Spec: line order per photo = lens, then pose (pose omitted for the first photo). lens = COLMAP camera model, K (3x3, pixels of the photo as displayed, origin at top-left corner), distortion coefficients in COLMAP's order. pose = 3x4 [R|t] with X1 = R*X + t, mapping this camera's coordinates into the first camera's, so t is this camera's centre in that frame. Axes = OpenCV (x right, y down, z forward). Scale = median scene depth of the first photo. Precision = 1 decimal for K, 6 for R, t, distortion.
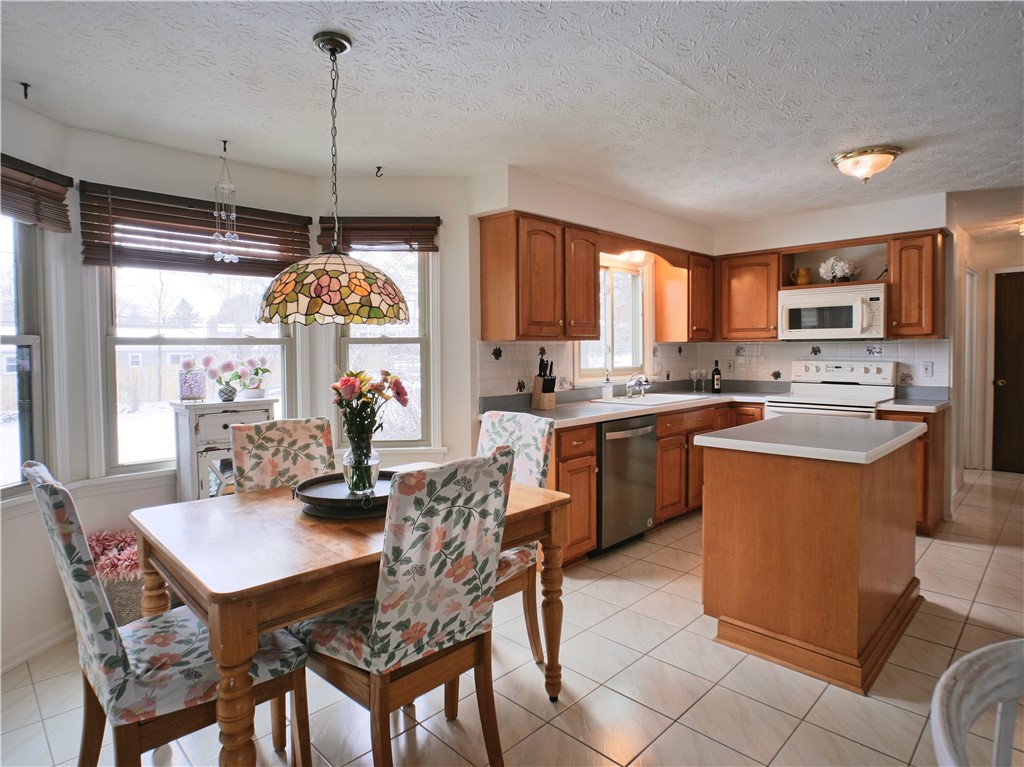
lens RADIAL K [[575.6, 0, 508.9], [0, 575.6, 366.5], [0, 0, 1]] dist [-0.002481, -0.018787]
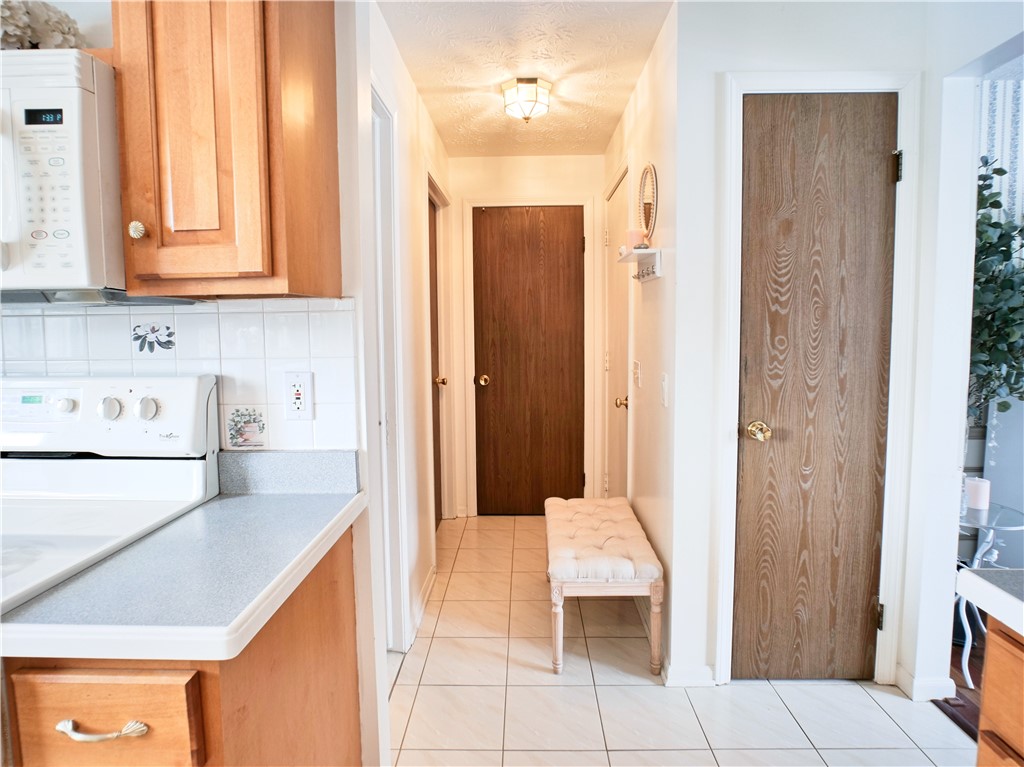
lens RADIAL K [[575.6, 0, 508.9], [0, 575.6, 366.5], [0, 0, 1]] dist [-0.002481, -0.018787]
pose [[0.725587, -0.051239, 0.686220, 0.582409], [0.024822, 0.998524, 0.048312, -0.023419], [-0.687682, -0.018021, 0.725788, 0.672138]]
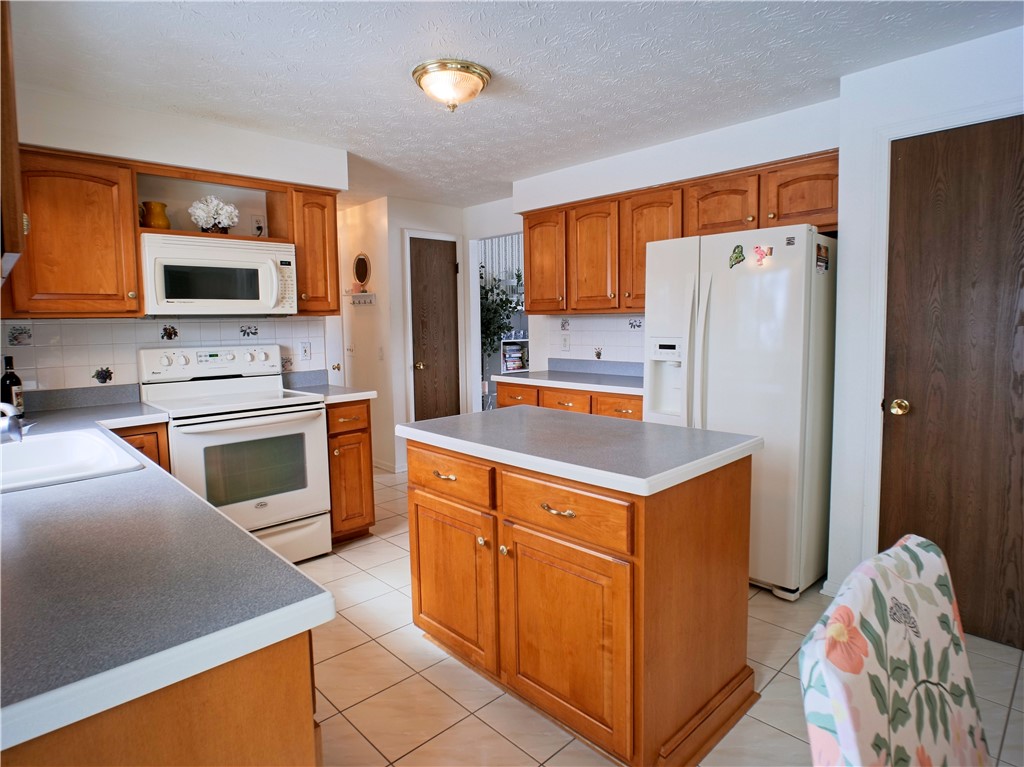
lens RADIAL K [[575.6, 0, 508.9], [0, 575.6, 366.5], [0, 0, 1]] dist [-0.002481, -0.018787]
pose [[0.025455, -0.071055, 0.997148, -0.127917], [0.047589, 0.996426, 0.069789, -0.018055], [-0.998543, 0.045676, 0.028745, 0.650659]]
